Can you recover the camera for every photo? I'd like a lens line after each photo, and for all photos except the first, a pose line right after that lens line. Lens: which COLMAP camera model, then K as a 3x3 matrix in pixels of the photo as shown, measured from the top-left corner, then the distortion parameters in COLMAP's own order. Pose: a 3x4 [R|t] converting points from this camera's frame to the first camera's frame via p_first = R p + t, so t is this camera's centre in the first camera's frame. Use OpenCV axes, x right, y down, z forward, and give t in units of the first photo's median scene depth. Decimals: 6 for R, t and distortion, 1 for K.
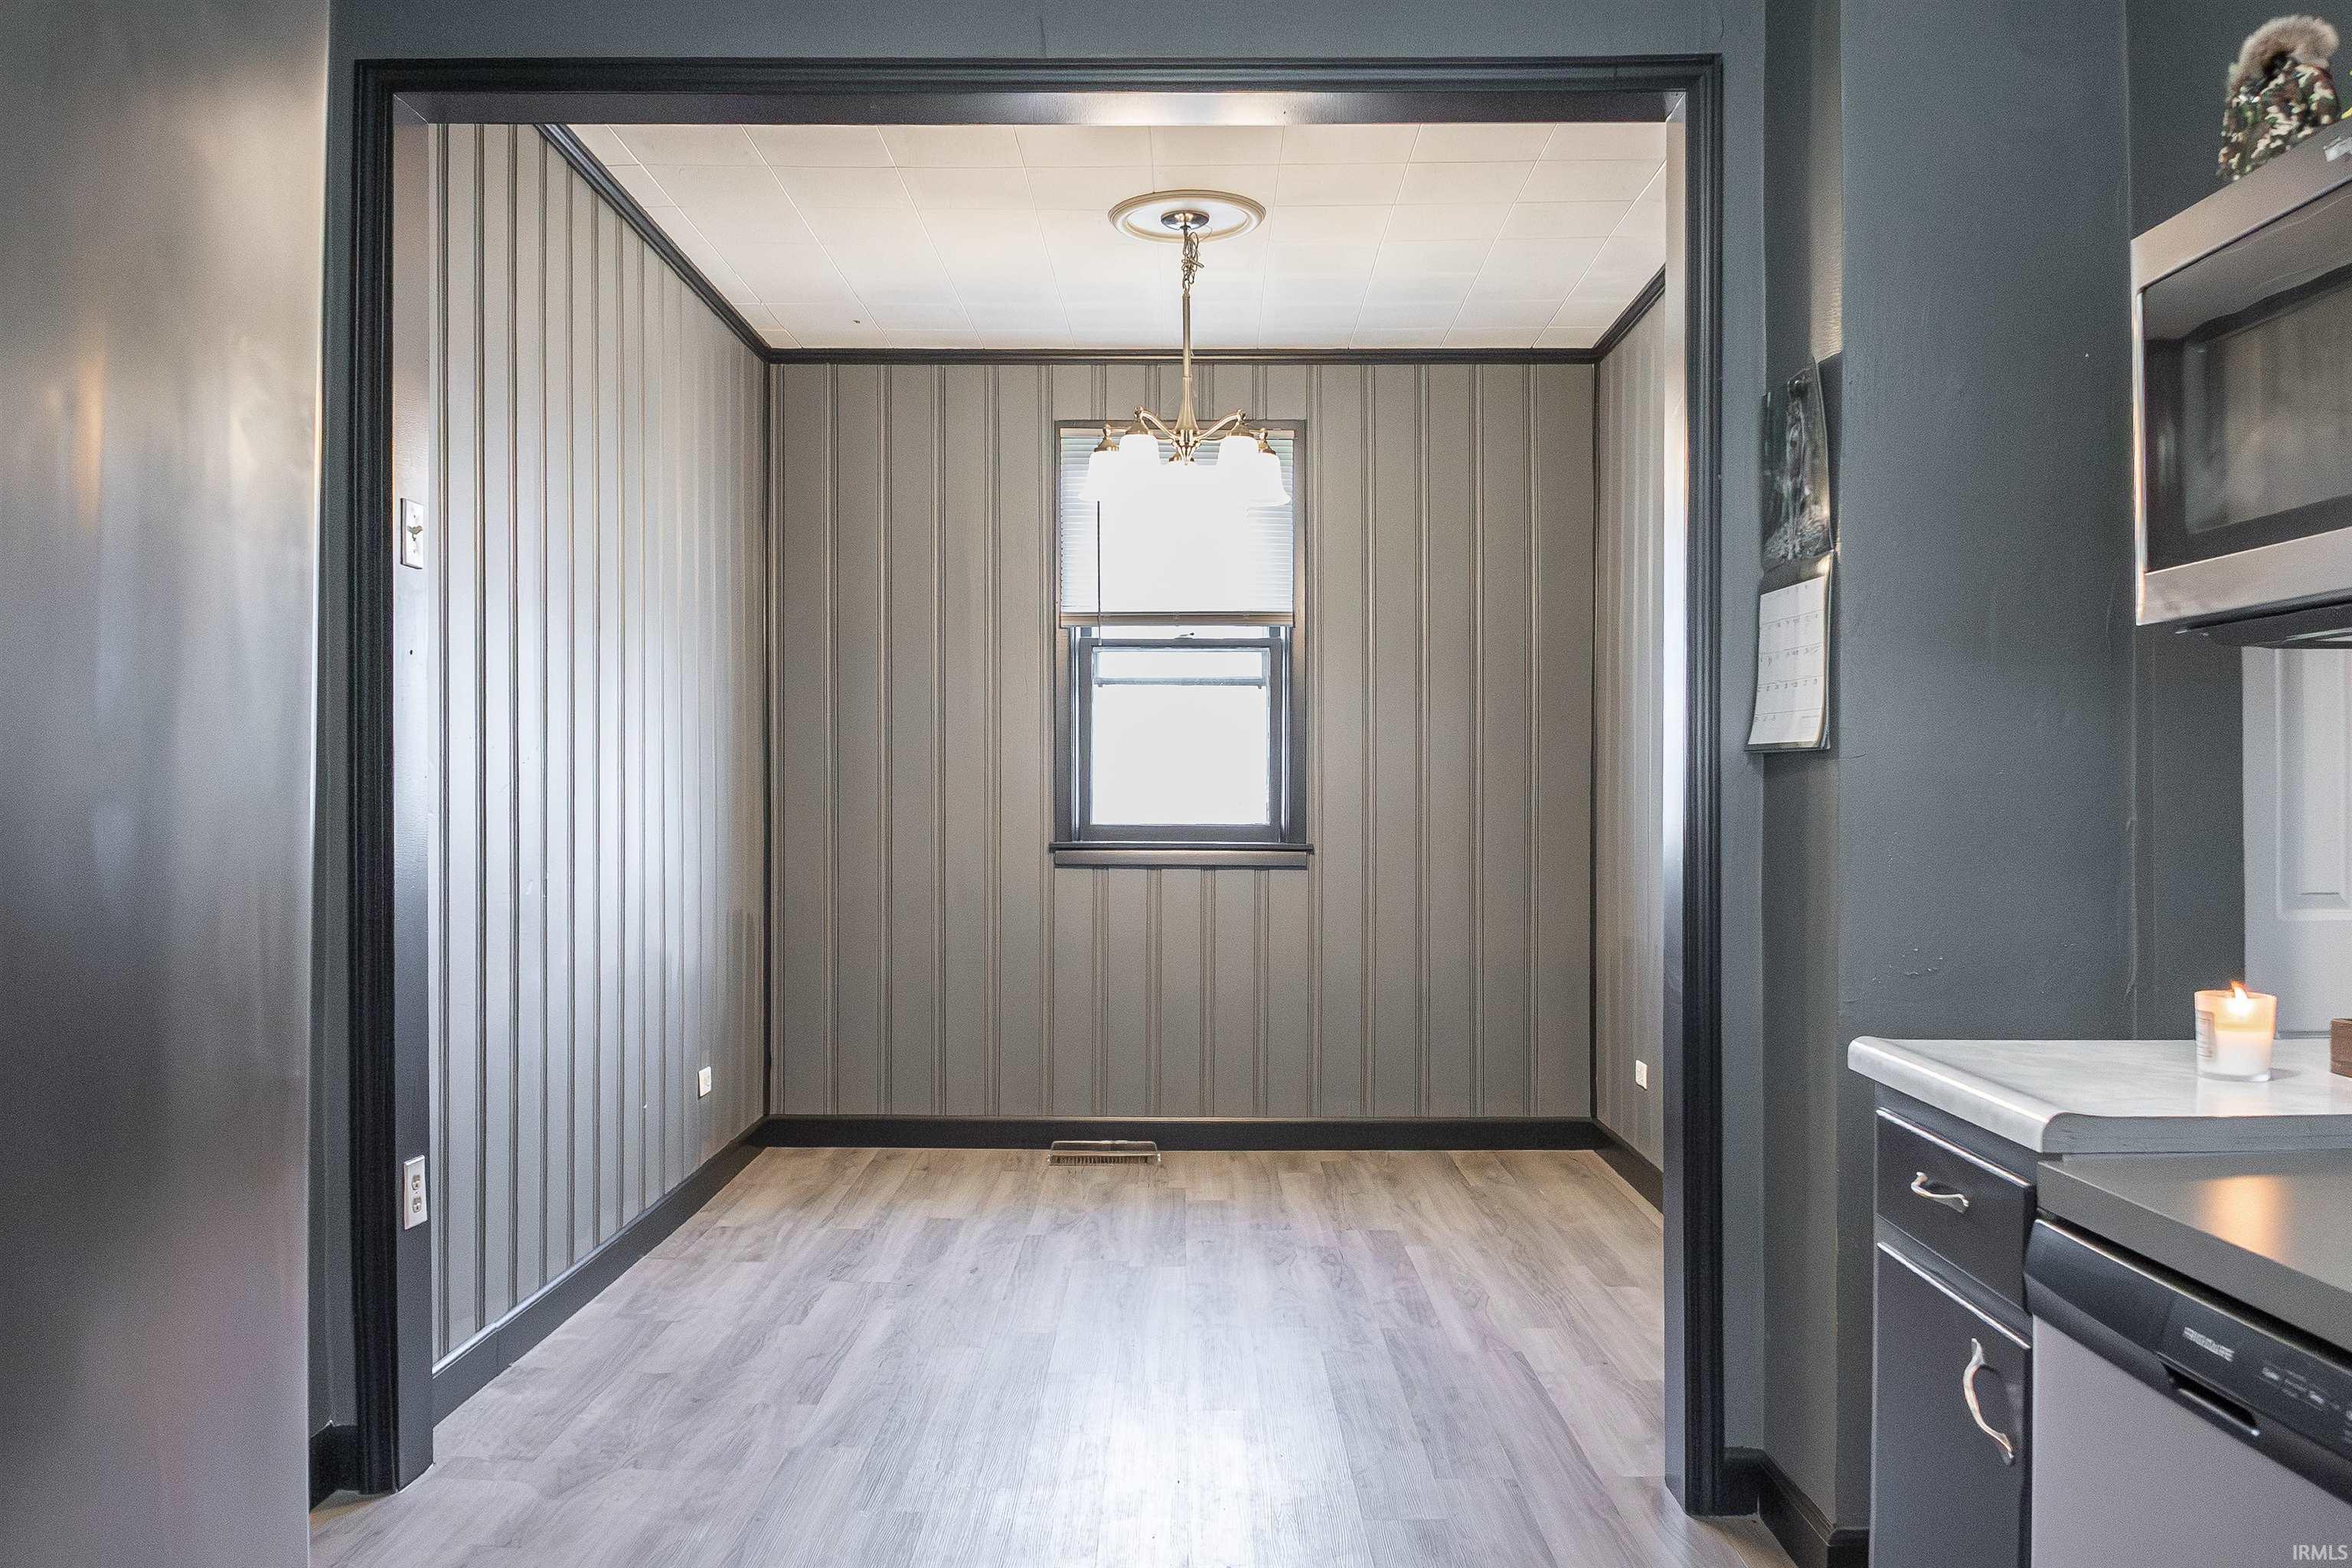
lens RADIAL K [[1085.2, 0, 1173.2], [0, 1085.2, 781.4], [0, 0, 1]] dist [0.032454, -0.000144]
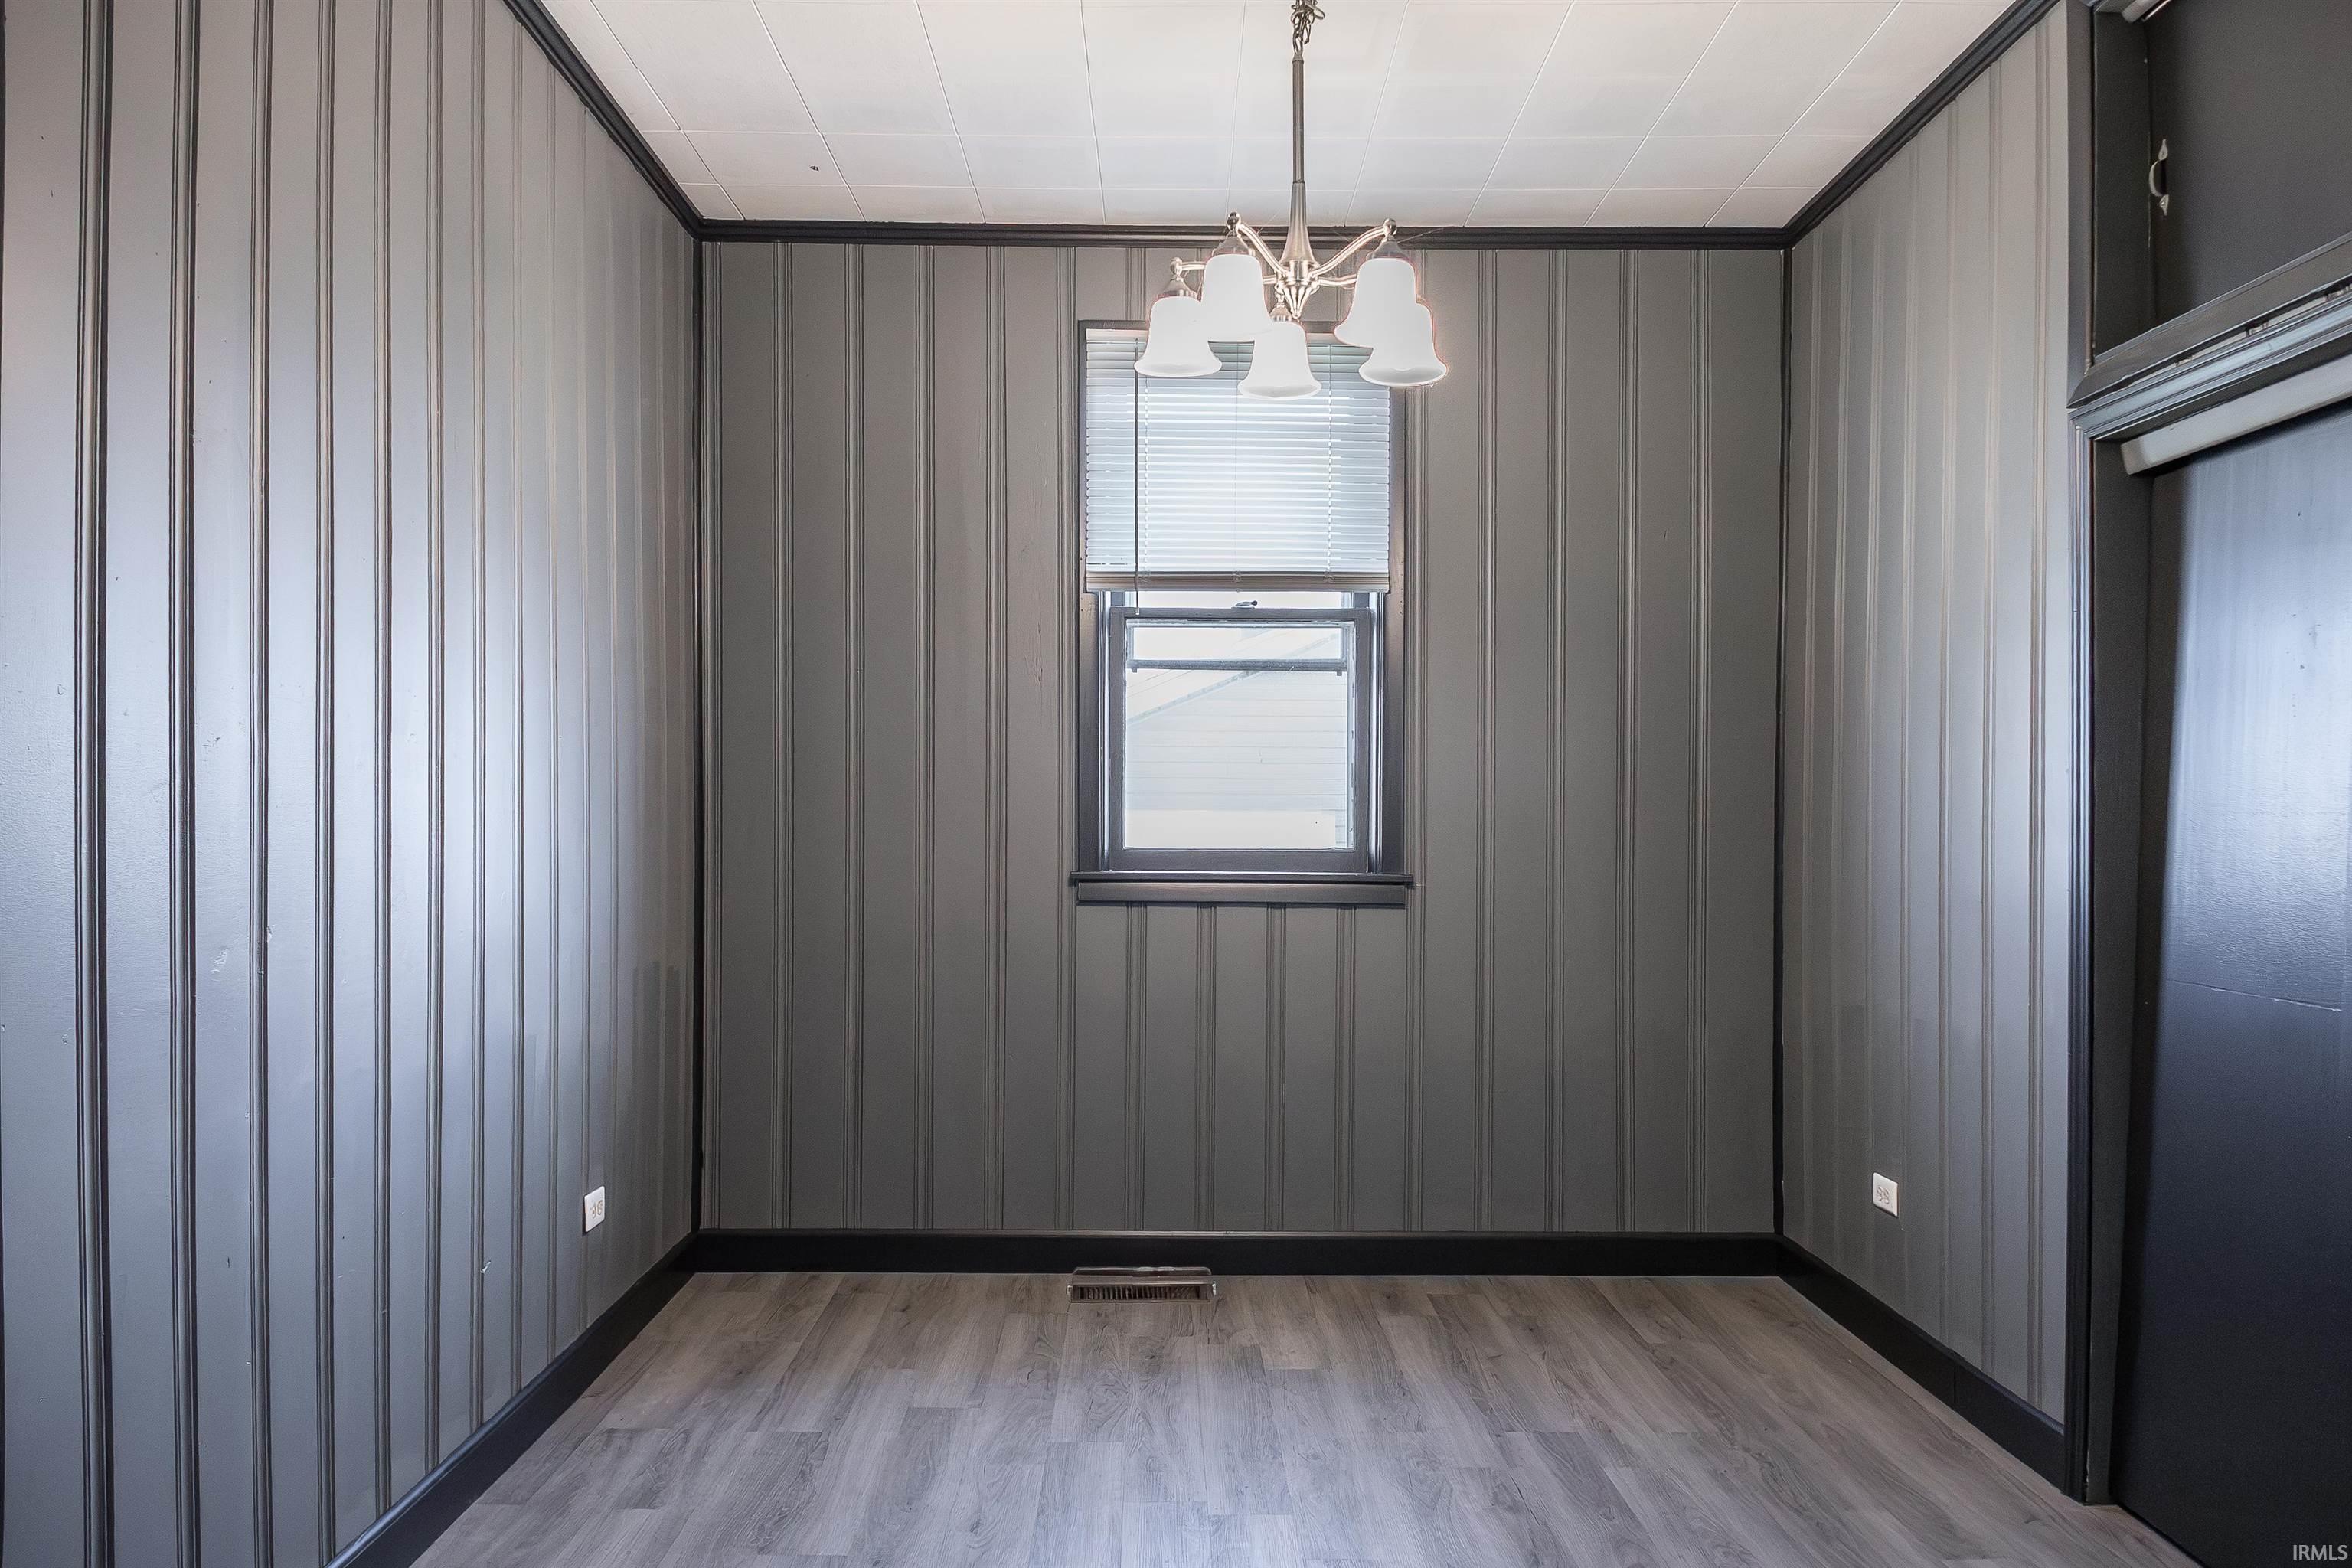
lens RADIAL K [[1085.2, 0, 1179.9], [0, 1085.2, 803.3], [0, 0, 1]] dist [0.032454, -0.000144]
pose [[0.999834, 0.003361, 0.017915, -0.050590], [-0.003410, 0.999991, 0.002697, 0.005329], [-0.017906, -0.002757, 0.999836, 0.234570]]
